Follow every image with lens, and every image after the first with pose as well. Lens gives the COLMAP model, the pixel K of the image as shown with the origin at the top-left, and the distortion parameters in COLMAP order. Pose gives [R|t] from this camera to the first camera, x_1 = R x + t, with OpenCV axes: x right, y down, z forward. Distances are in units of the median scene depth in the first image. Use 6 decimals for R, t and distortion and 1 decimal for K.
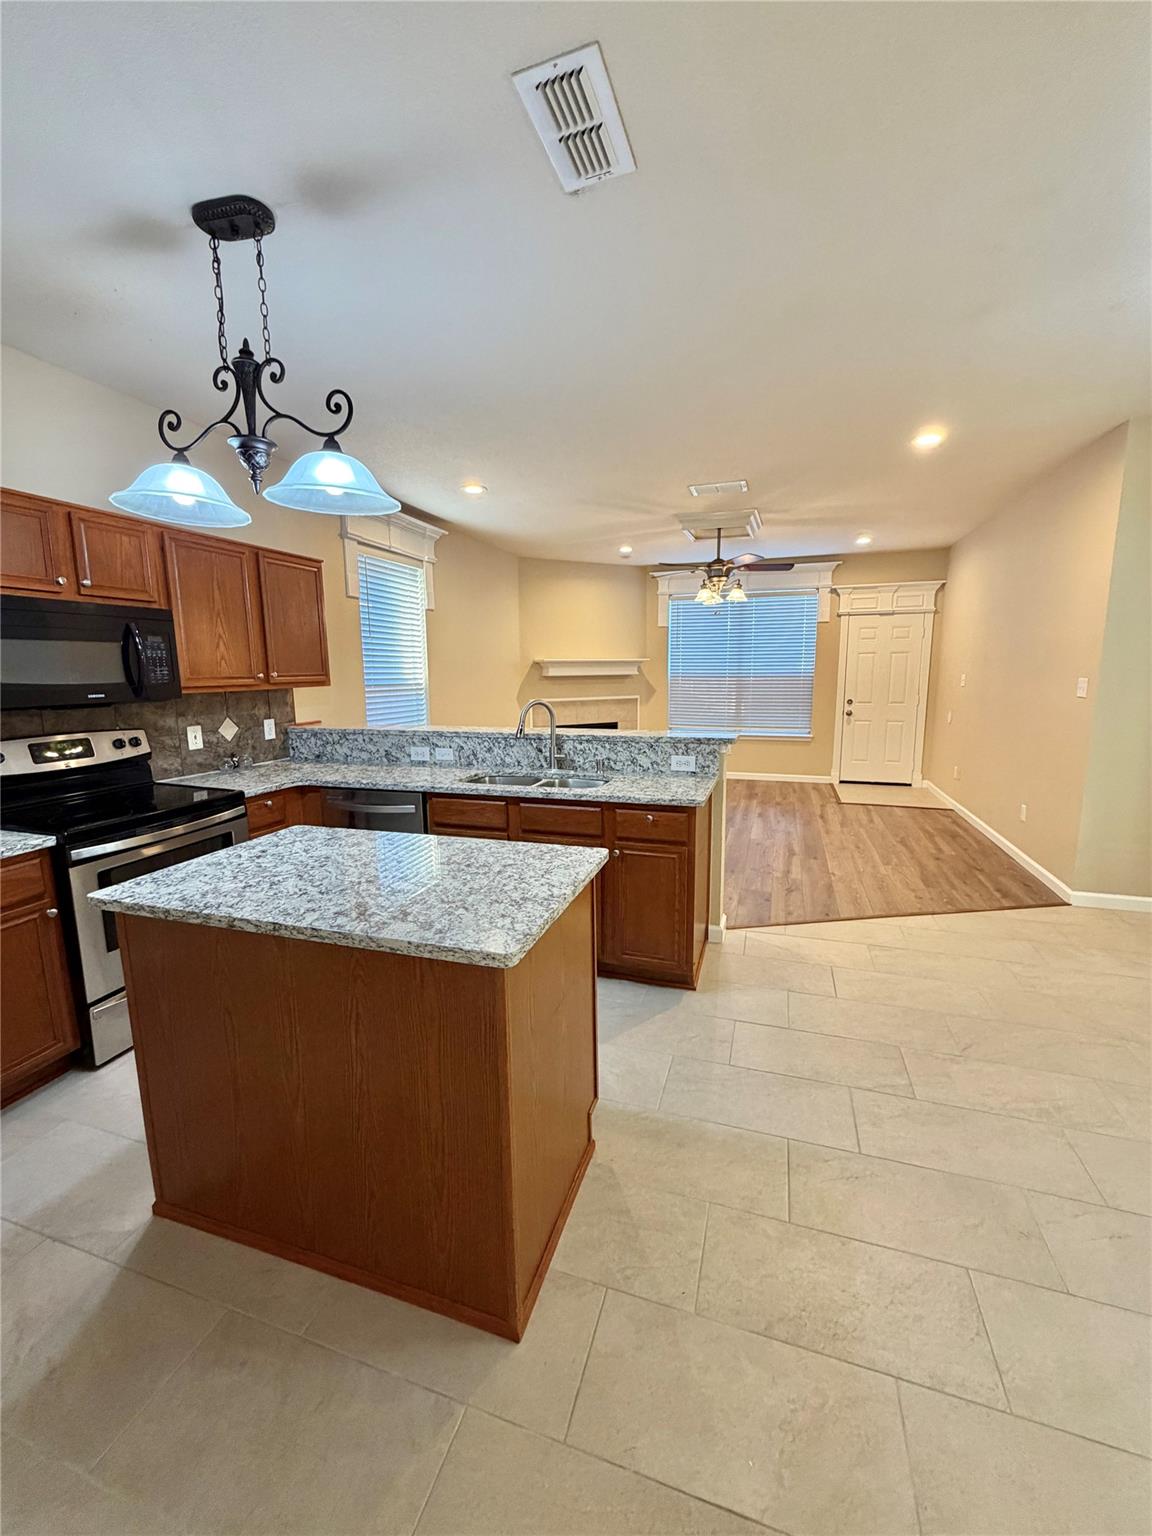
lens RADIAL K [[611.6, 0, 577.0], [0, 611.6, 764.8], [0, 0, 1]] dist [0.000078, -0.000357]
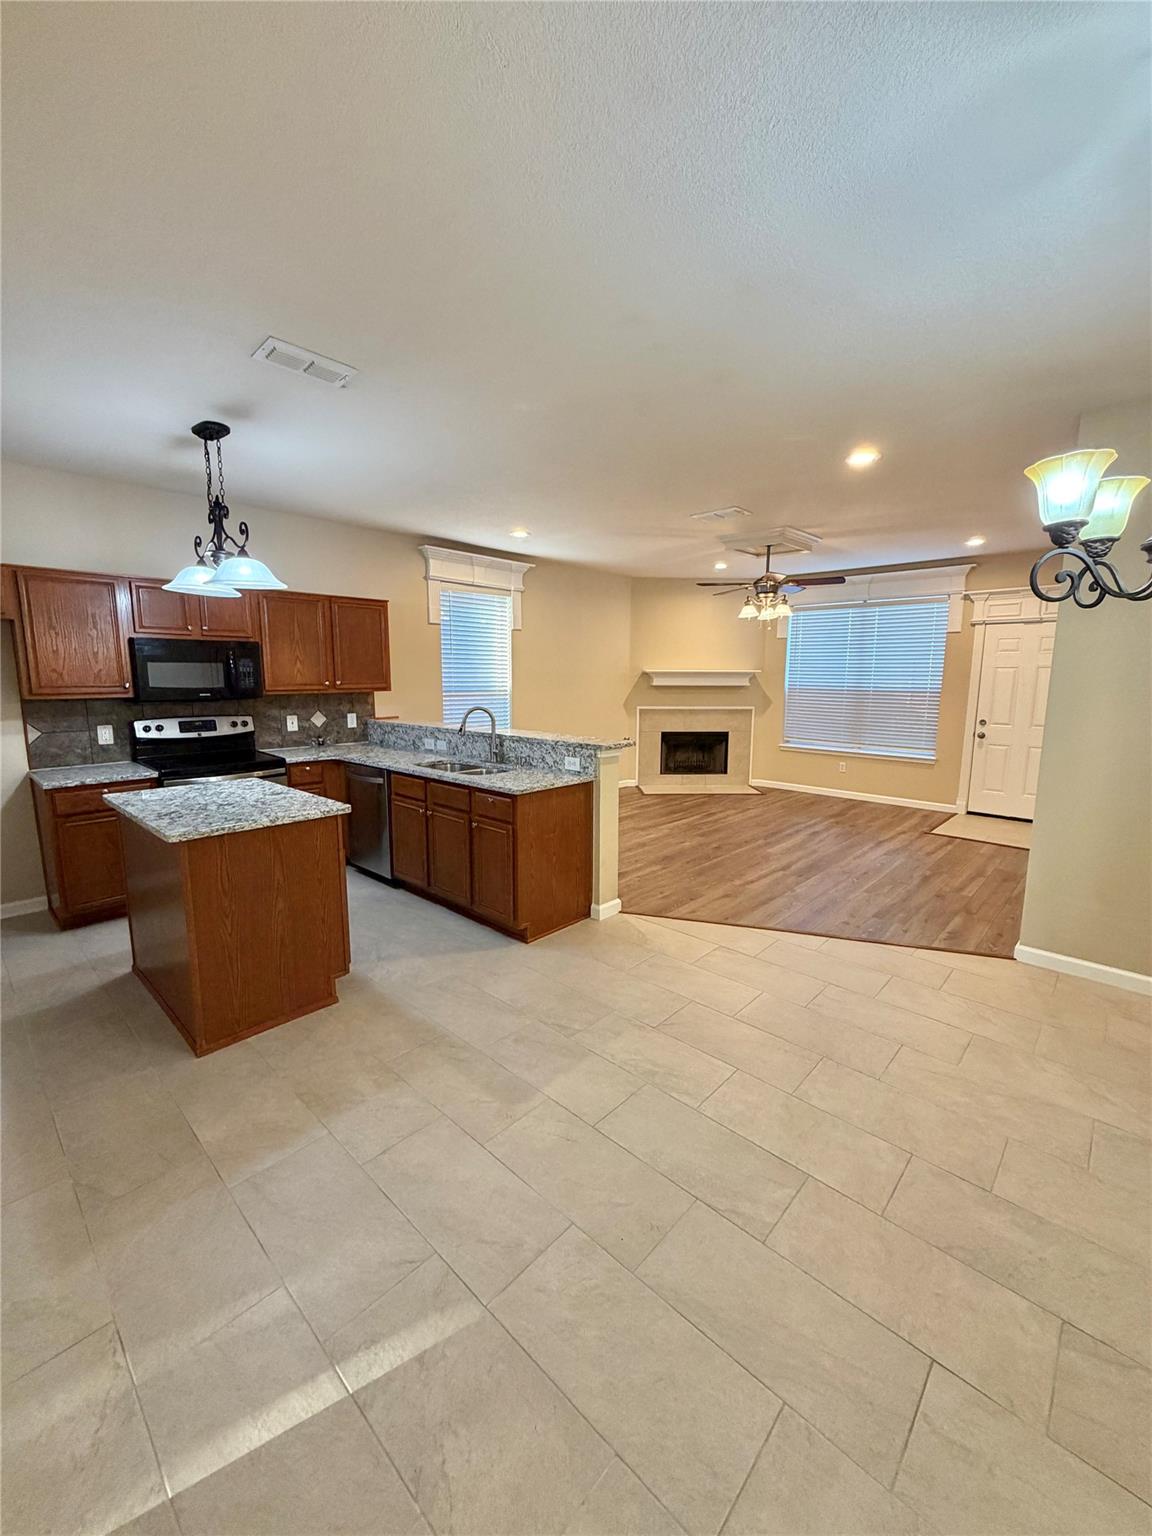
lens RADIAL K [[611.6, 0, 577.0], [0, 611.6, 764.8], [0, 0, 1]] dist [0.000078, -0.000357]
pose [[0.907270, 0.075574, -0.413703, 0.571426], [-0.078501, 0.996864, 0.009949, -0.010921], [0.413158, 0.023449, 0.910357, -0.074558]]
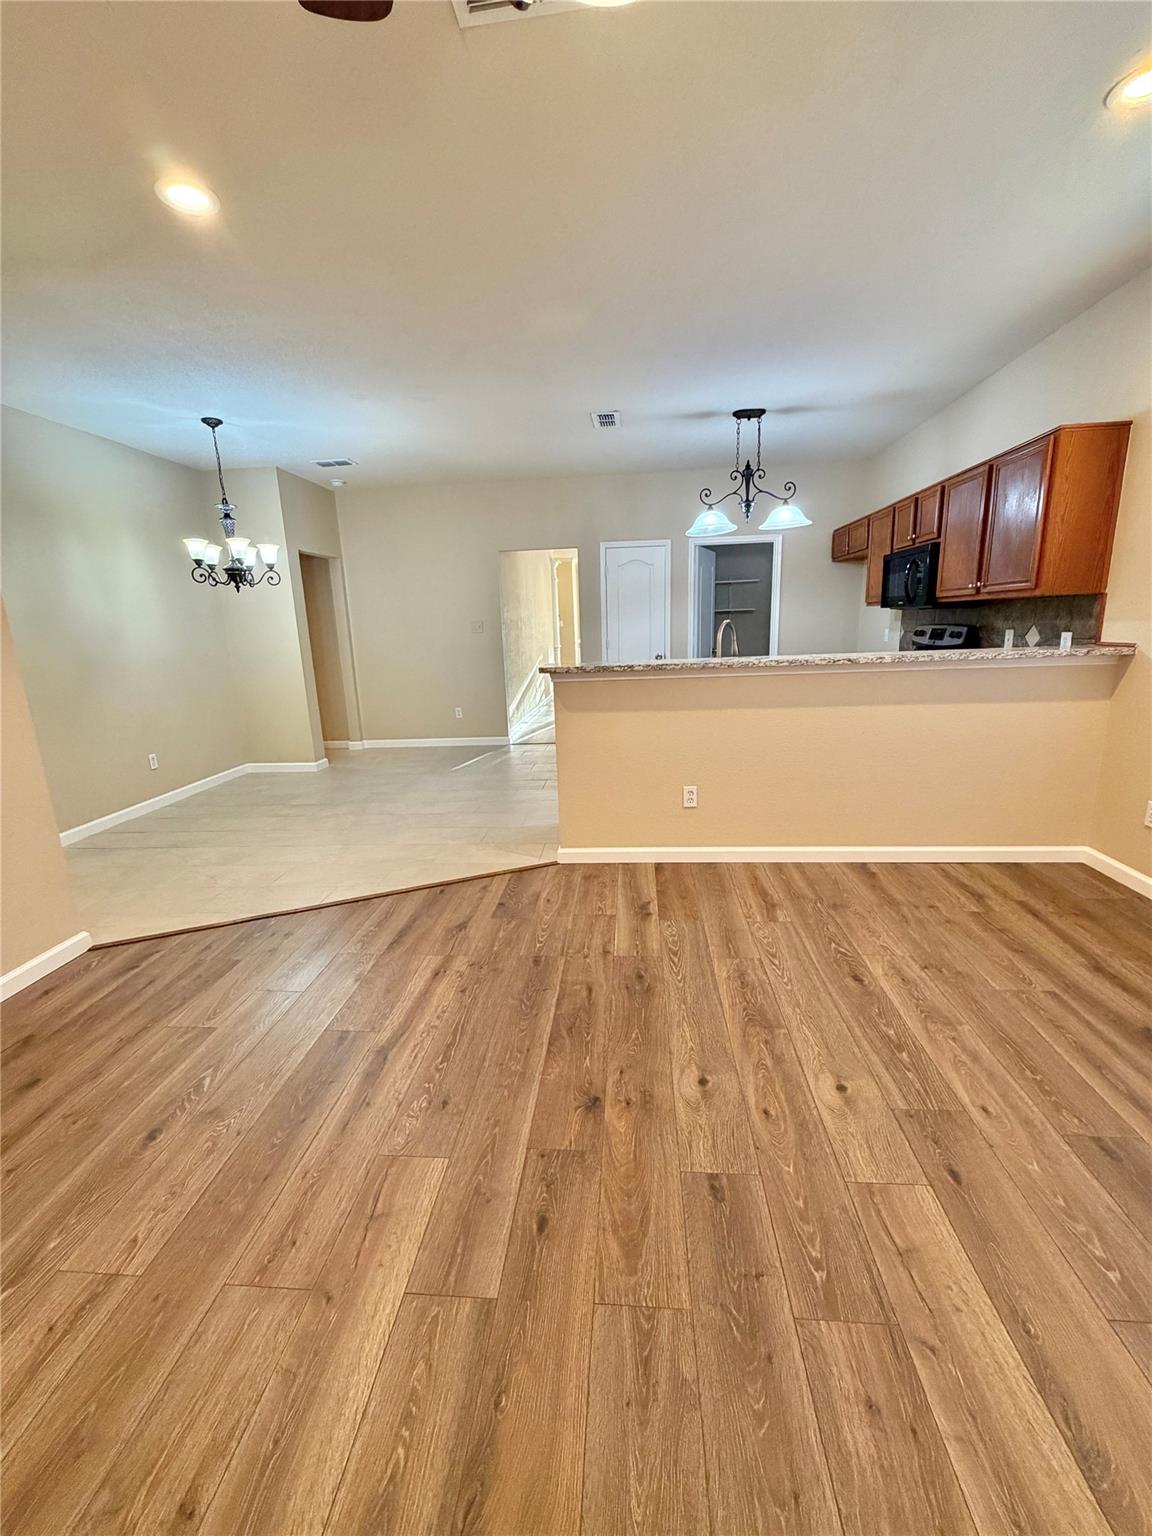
lens RADIAL K [[611.6, 0, 577.0], [0, 611.6, 764.8], [0, 0, 1]] dist [0.000078, -0.000357]
pose [[-0.972787, 0.098584, -0.209681, 0.372953], [0.013315, 0.927258, 0.374187, -0.234685], [0.231318, 0.361212, -0.903337, 1.699819]]
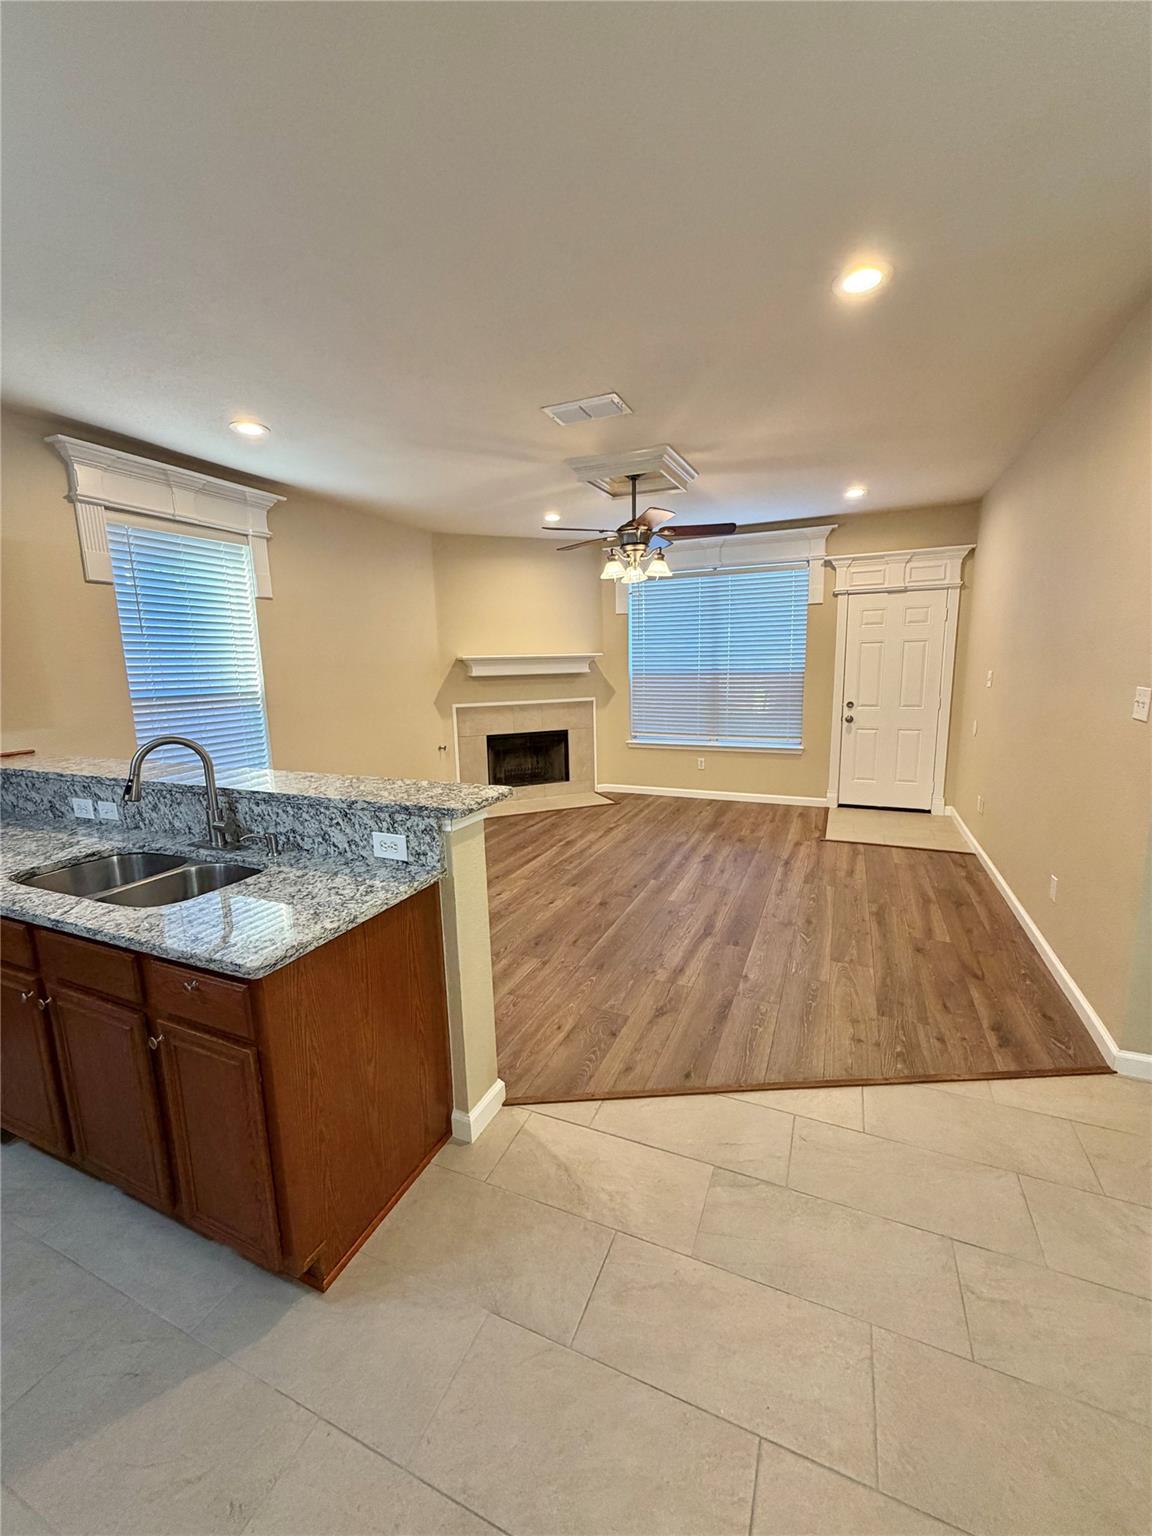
lens RADIAL K [[611.6, 0, 577.0], [0, 611.6, 764.8], [0, 0, 1]] dist [0.000078, -0.000357]
pose [[0.995509, 0.002894, -0.094623, 0.342859], [-0.001430, 0.999878, 0.015536, -0.075356], [0.094657, -0.015331, 0.995392, 0.366829]]
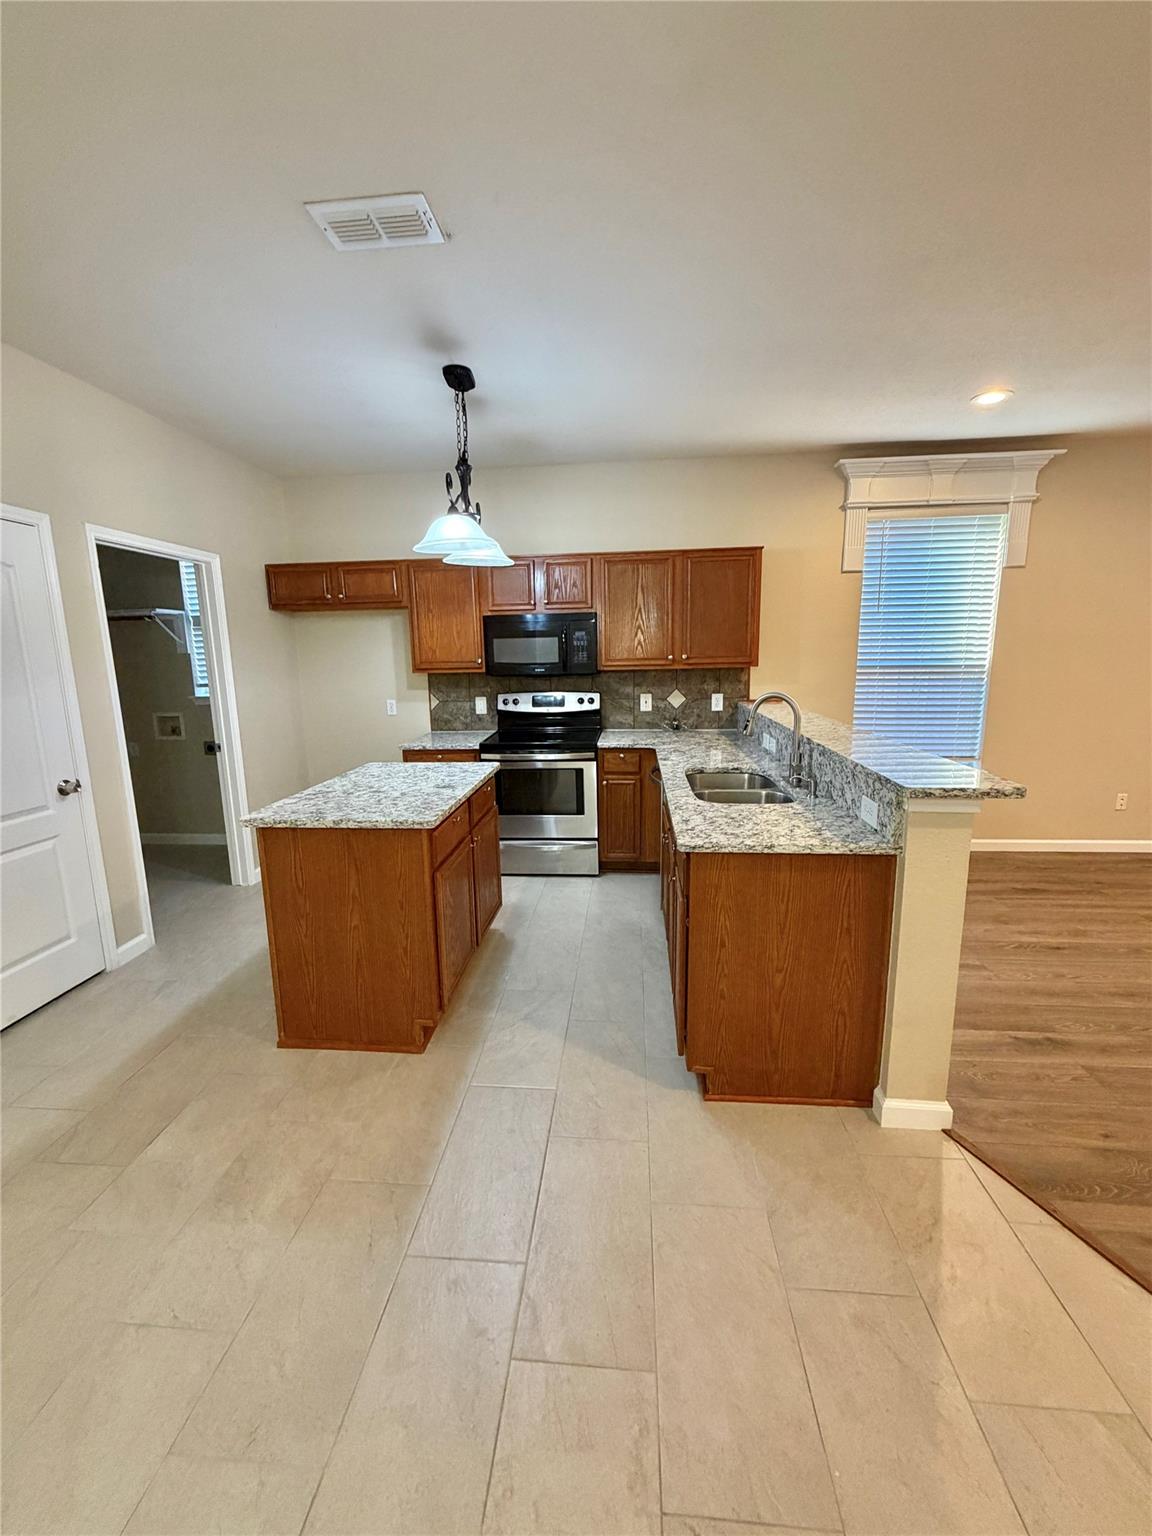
lens RADIAL K [[611.6, 0, 577.0], [0, 611.6, 764.8], [0, 0, 1]] dist [0.000078, -0.000357]
pose [[0.226729, 0.184642, -0.956296, 0.582110], [-0.135399, 0.978307, 0.156790, -0.089039], [0.964500, 0.093933, 0.246811, 0.468092]]
